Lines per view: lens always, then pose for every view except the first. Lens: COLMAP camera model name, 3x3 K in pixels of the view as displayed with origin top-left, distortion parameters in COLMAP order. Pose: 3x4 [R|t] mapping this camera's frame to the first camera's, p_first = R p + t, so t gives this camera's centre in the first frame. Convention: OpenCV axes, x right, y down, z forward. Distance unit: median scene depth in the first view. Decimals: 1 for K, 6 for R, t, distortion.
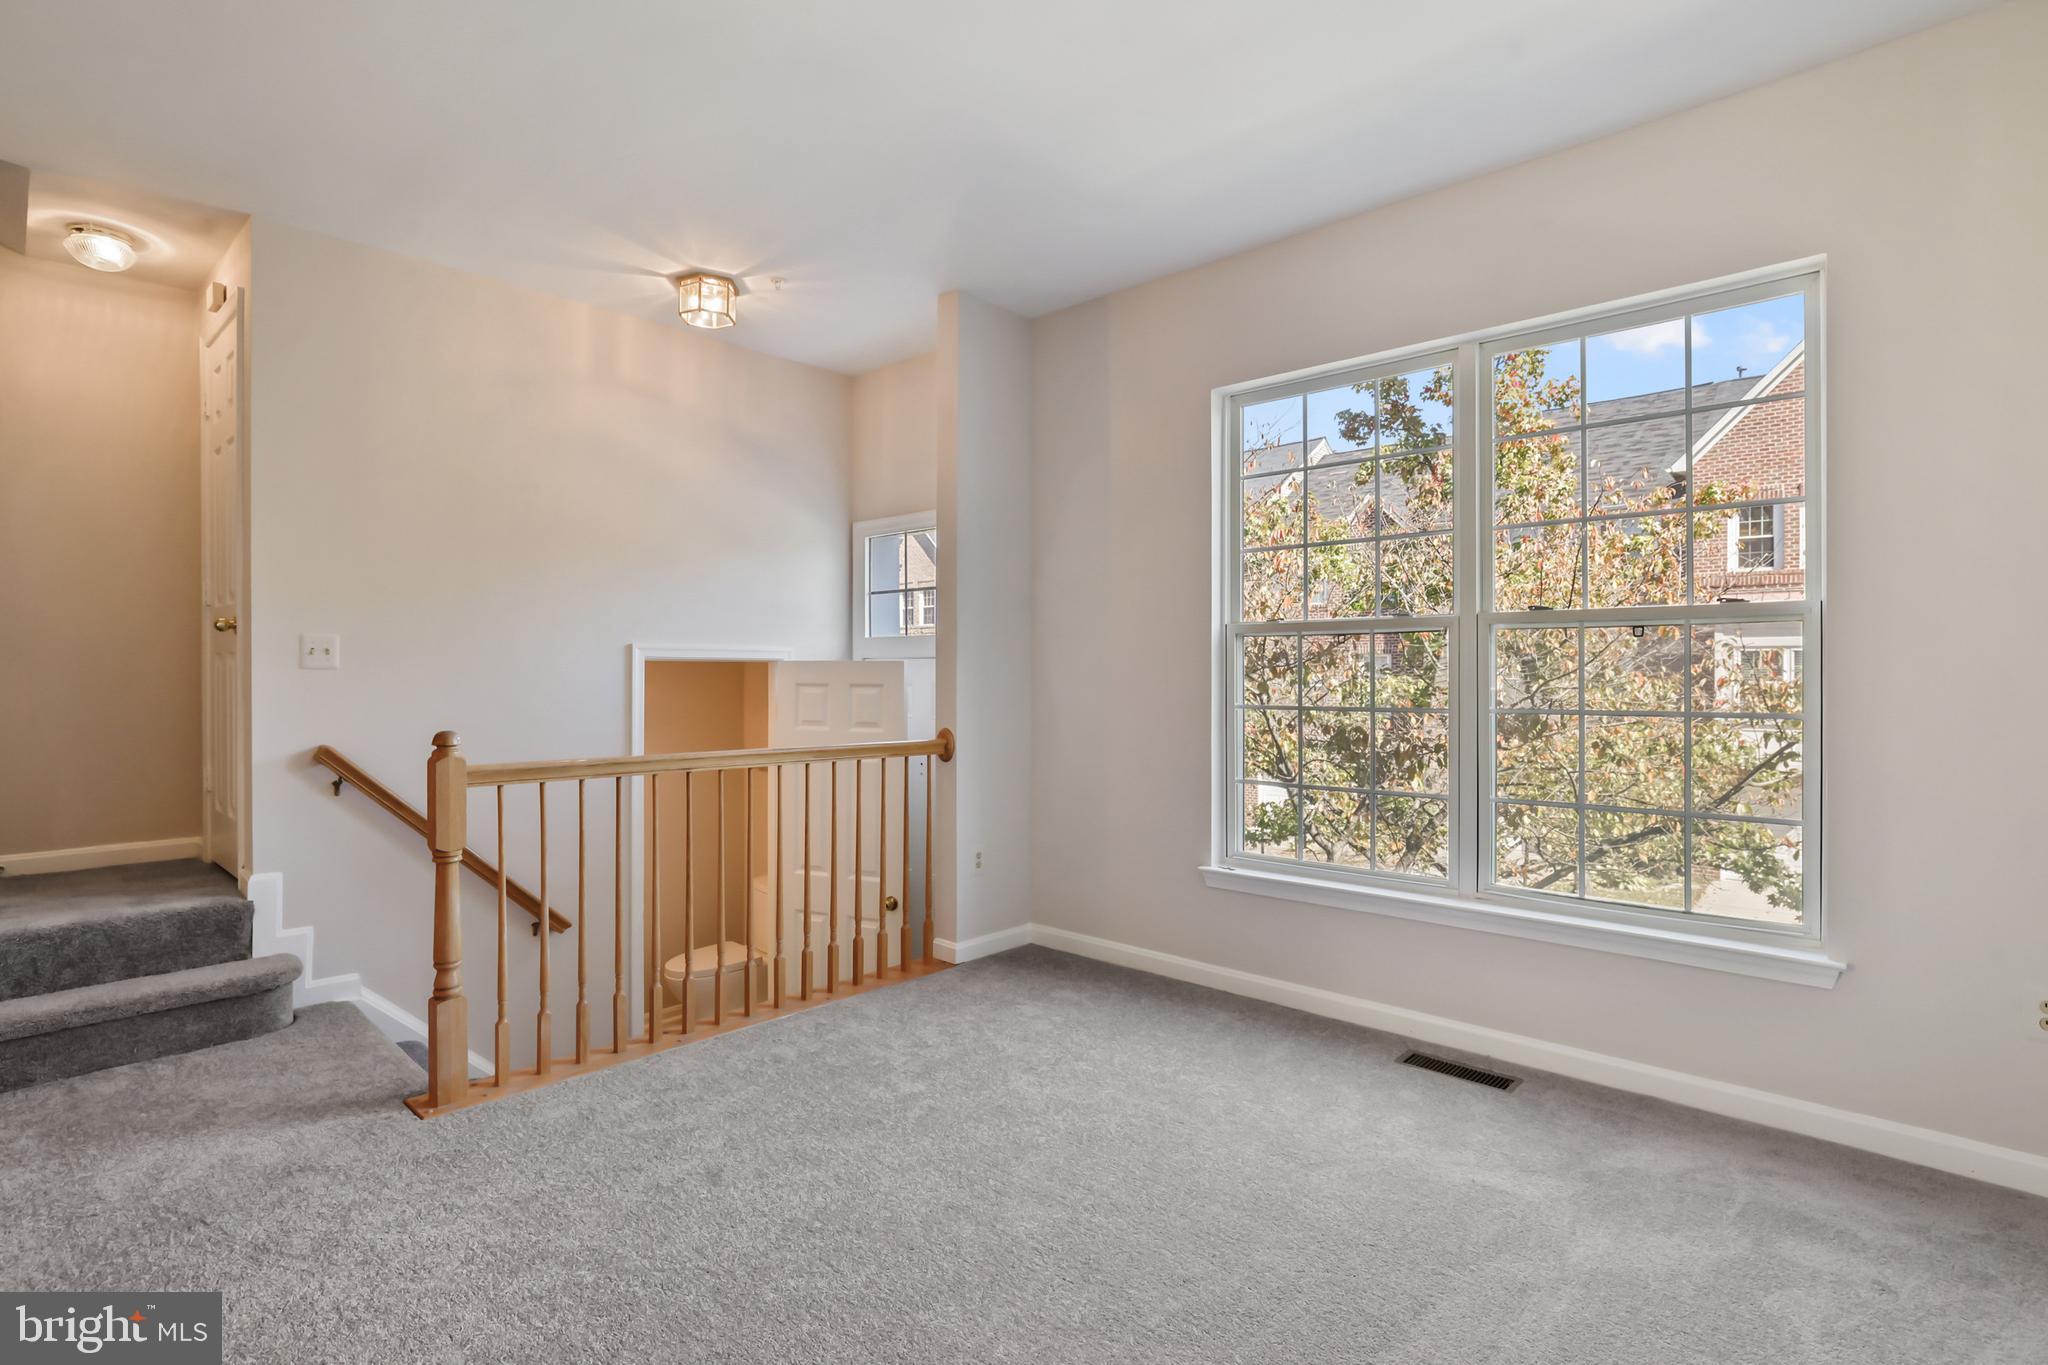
lens RADIAL K [[972.3, 0, 1030.8], [0, 972.3, 676.7], [0, 0, 1]] dist [-0.016605, 0.002063]
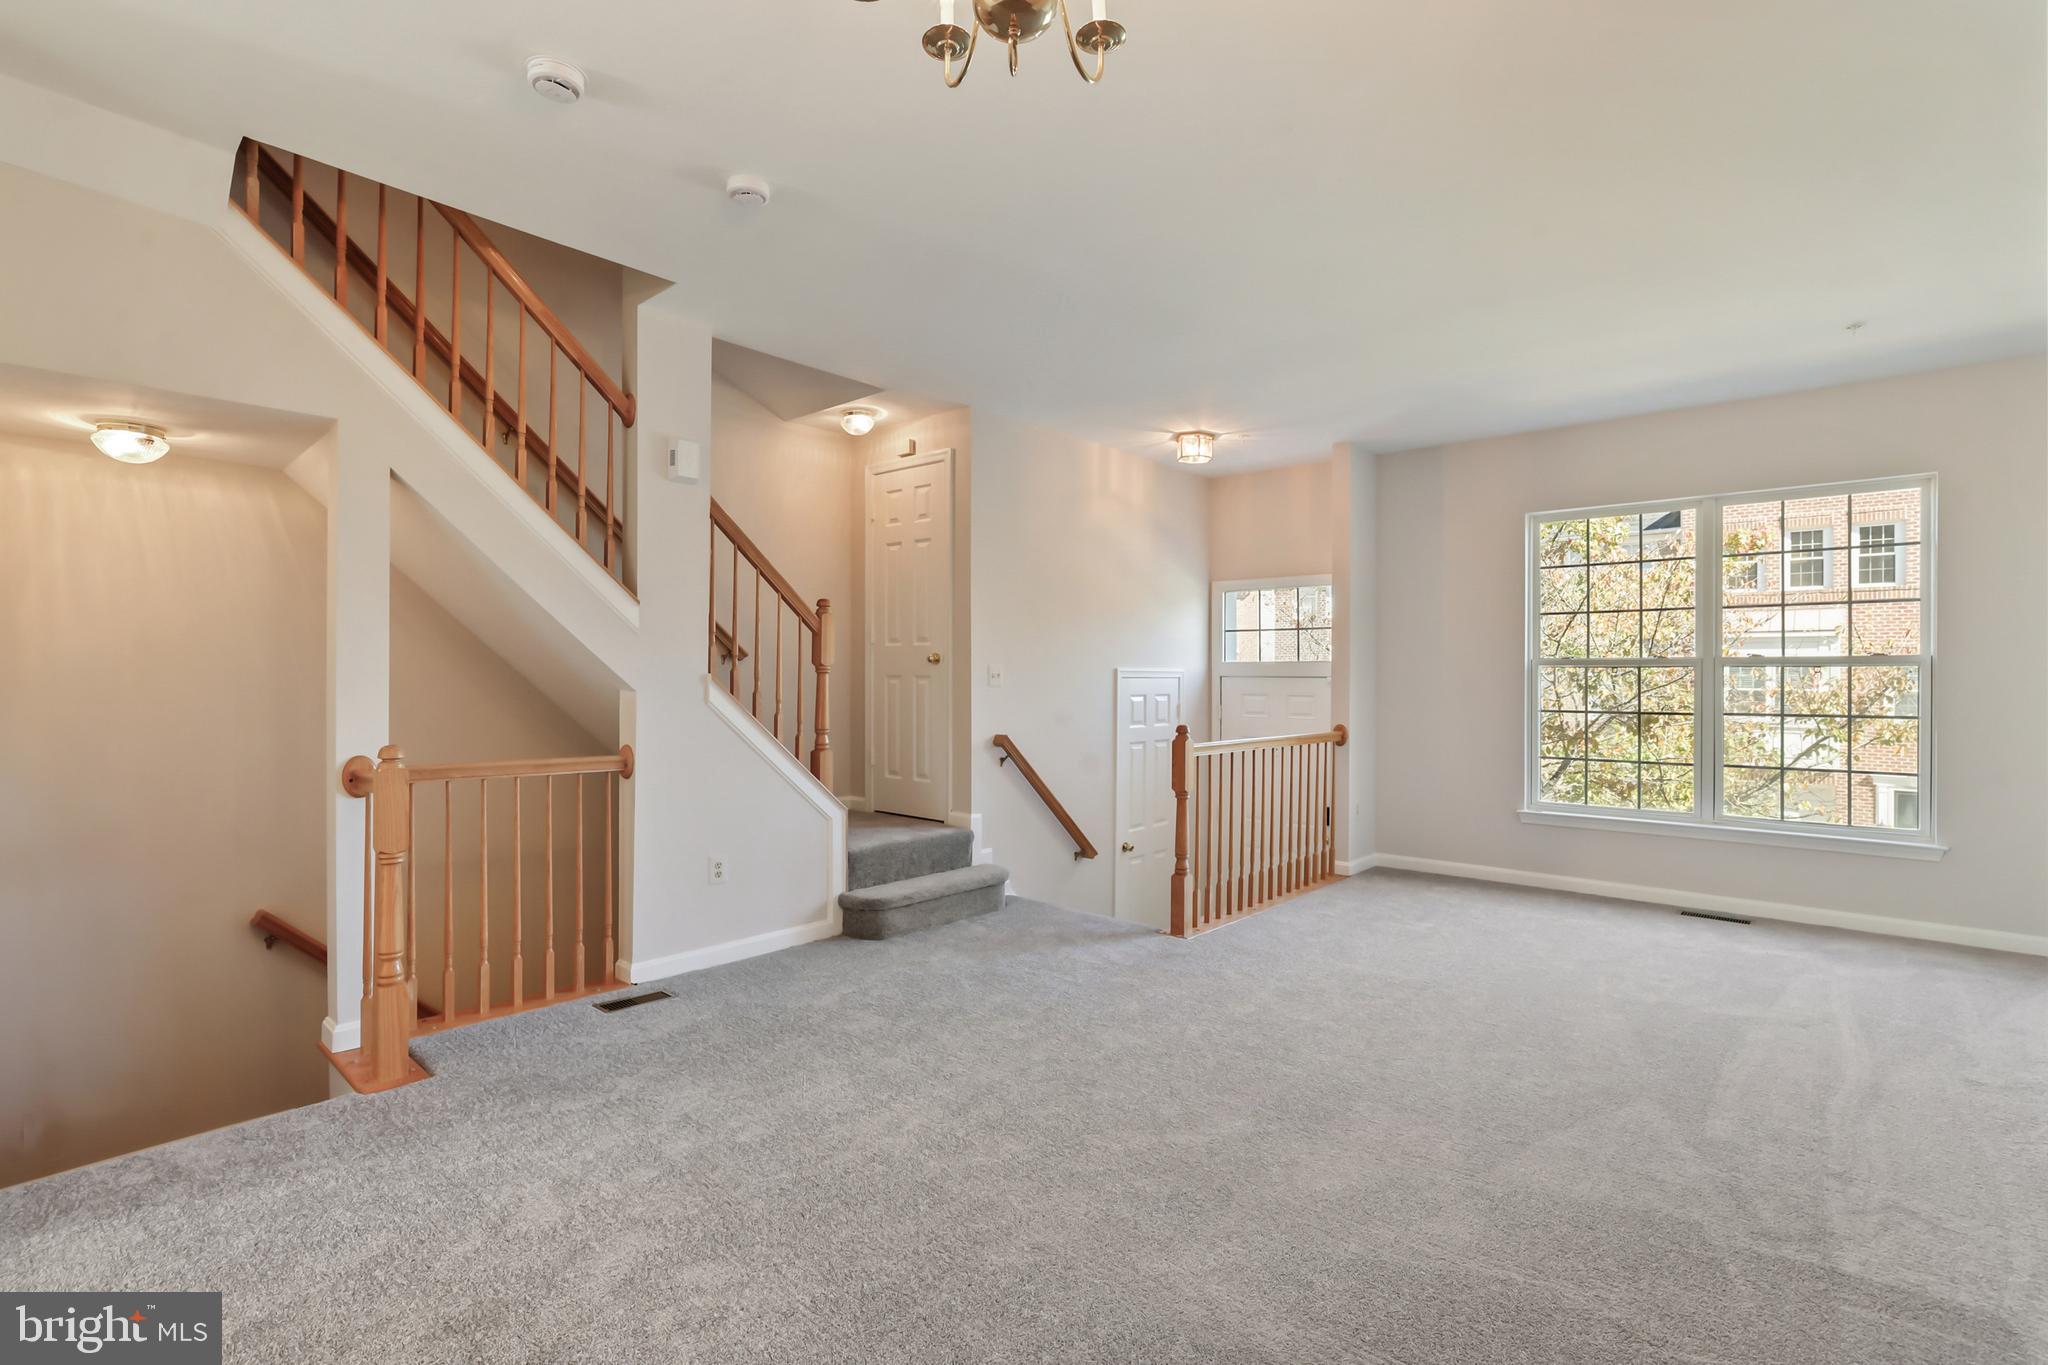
lens RADIAL K [[972.3, 0, 1017.2], [0, 972.3, 685.0], [0, 0, 1]] dist [-0.016605, 0.002063]
pose [[0.999436, 0.000538, 0.033574, -0.660581], [-0.000637, 0.999996, 0.002917, -0.013273], [-0.033573, -0.002937, 0.999432, -0.527523]]
